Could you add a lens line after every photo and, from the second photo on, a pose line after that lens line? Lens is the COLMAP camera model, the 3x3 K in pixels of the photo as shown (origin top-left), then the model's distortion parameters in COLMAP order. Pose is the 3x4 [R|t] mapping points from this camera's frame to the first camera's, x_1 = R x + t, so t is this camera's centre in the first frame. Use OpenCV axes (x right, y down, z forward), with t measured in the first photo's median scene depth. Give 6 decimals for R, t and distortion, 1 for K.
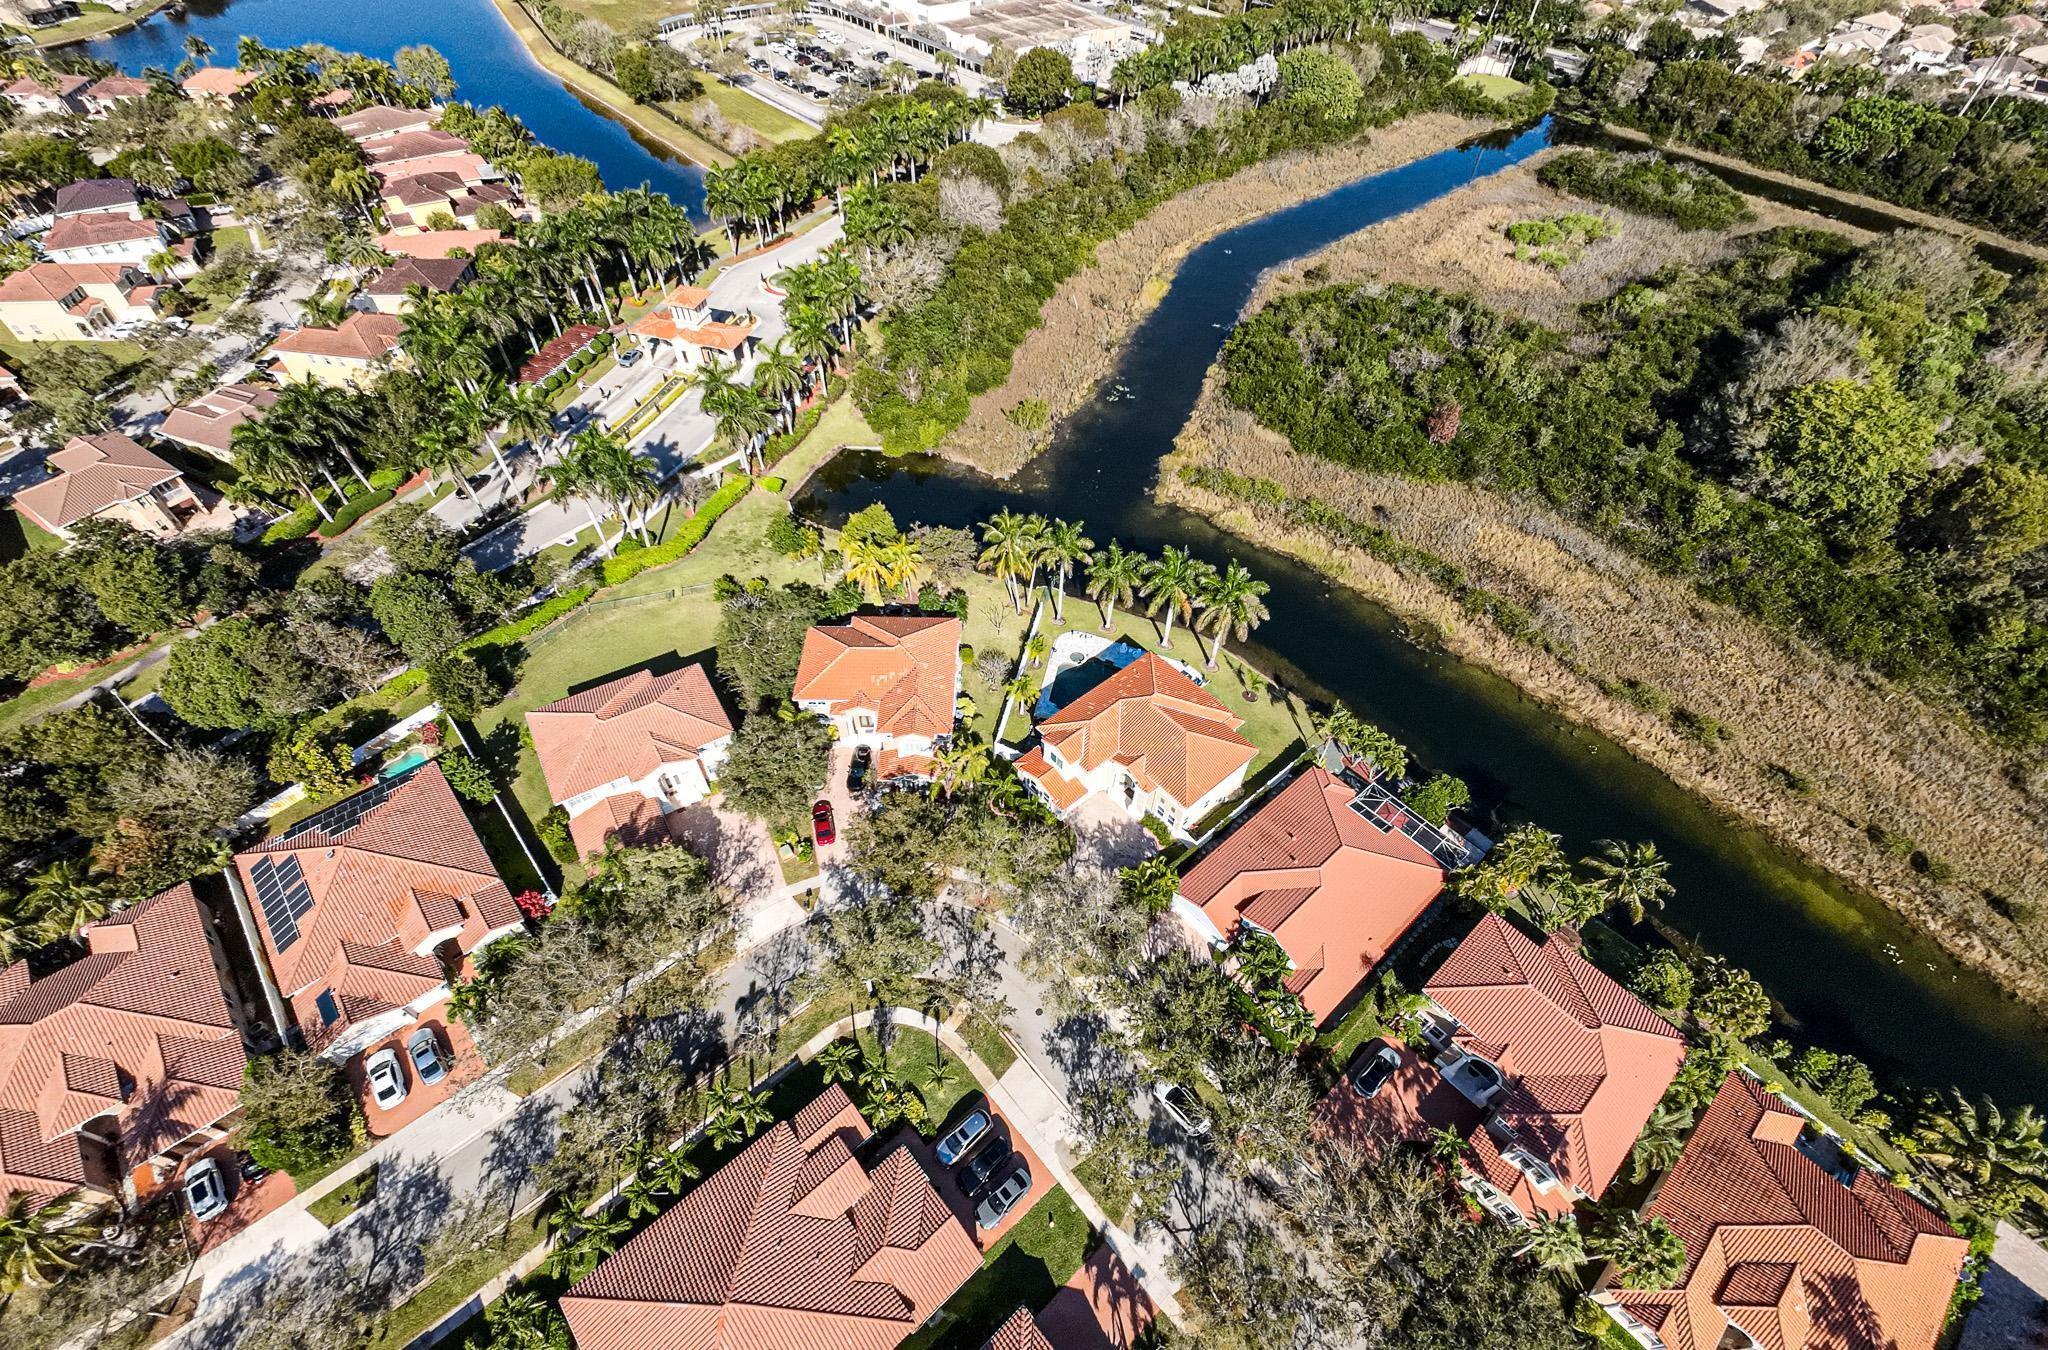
lens RADIAL K [[707.1, 0, 1026.4], [0, 707.1, 676.8], [0, 0, 1]] dist [-0.000210, -0.000008]
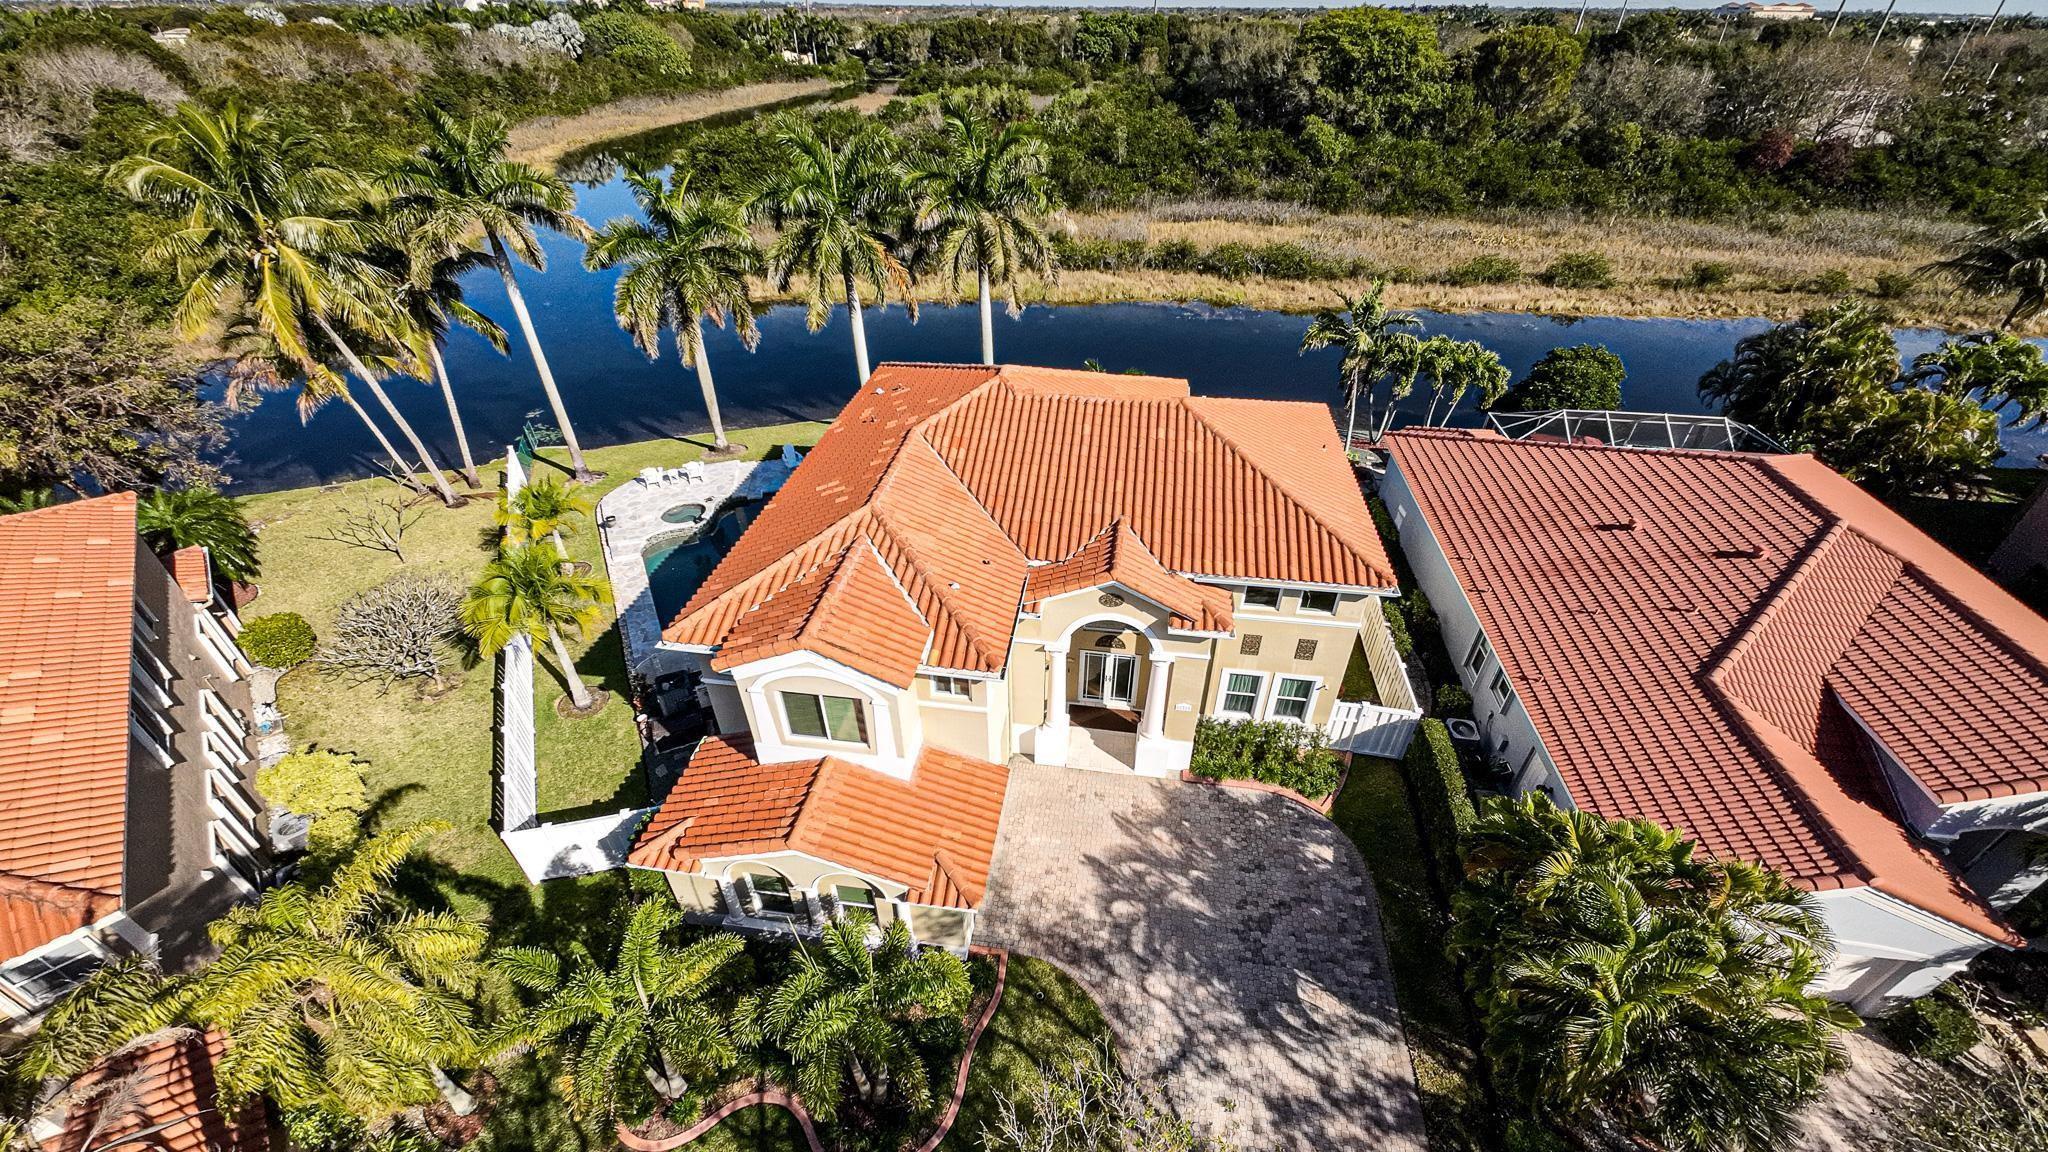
lens RADIAL K [[774.6, 0, 1024.6], [0, 774.6, 583.8], [0, 0, 1]] dist [0.000024, 0.000000]
pose [[0.759694, -0.406695, 0.507409, -0.013027], [0.476117, 0.879345, -0.008036, 0.110097], [-0.442920, 0.247691, 0.861668, 0.745933]]
